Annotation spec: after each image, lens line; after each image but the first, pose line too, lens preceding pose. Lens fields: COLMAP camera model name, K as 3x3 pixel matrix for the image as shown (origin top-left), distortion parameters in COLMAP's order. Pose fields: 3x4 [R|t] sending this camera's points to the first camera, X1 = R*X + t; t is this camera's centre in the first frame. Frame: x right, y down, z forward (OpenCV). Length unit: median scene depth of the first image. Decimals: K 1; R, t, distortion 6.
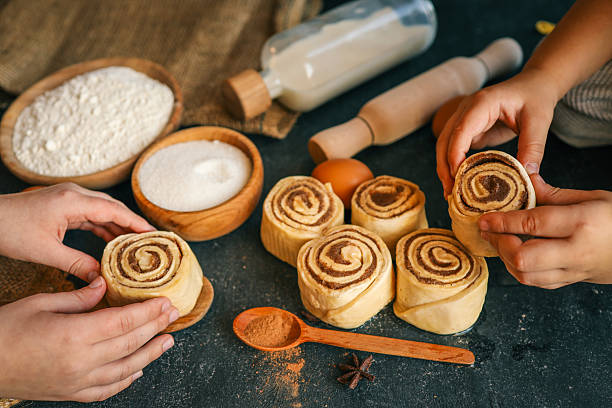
lens RADIAL K [[639.8, 0, 306.0], [0, 639.8, 204.0], [0, 0, 1]] dist [-0.037277, 0.009267]
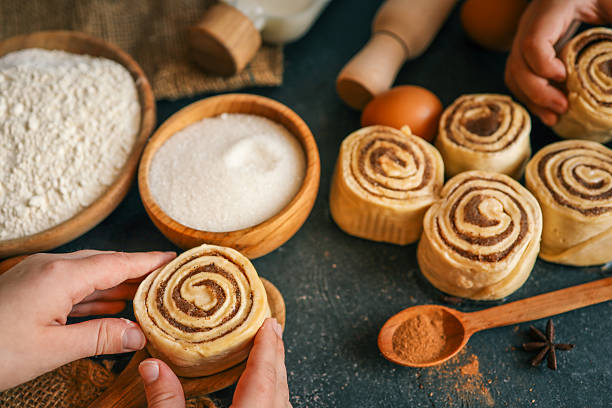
lens RADIAL K [[639.8, 0, 306.0], [0, 639.8, 204.0], [0, 0, 1]] dist [-0.037277, 0.009267]
pose [[0.915220, -0.330662, 0.230295, -0.289678], [0.289242, 0.937000, 0.195882, -0.134583], [-0.280557, -0.112664, 0.953202, 0.302983]]
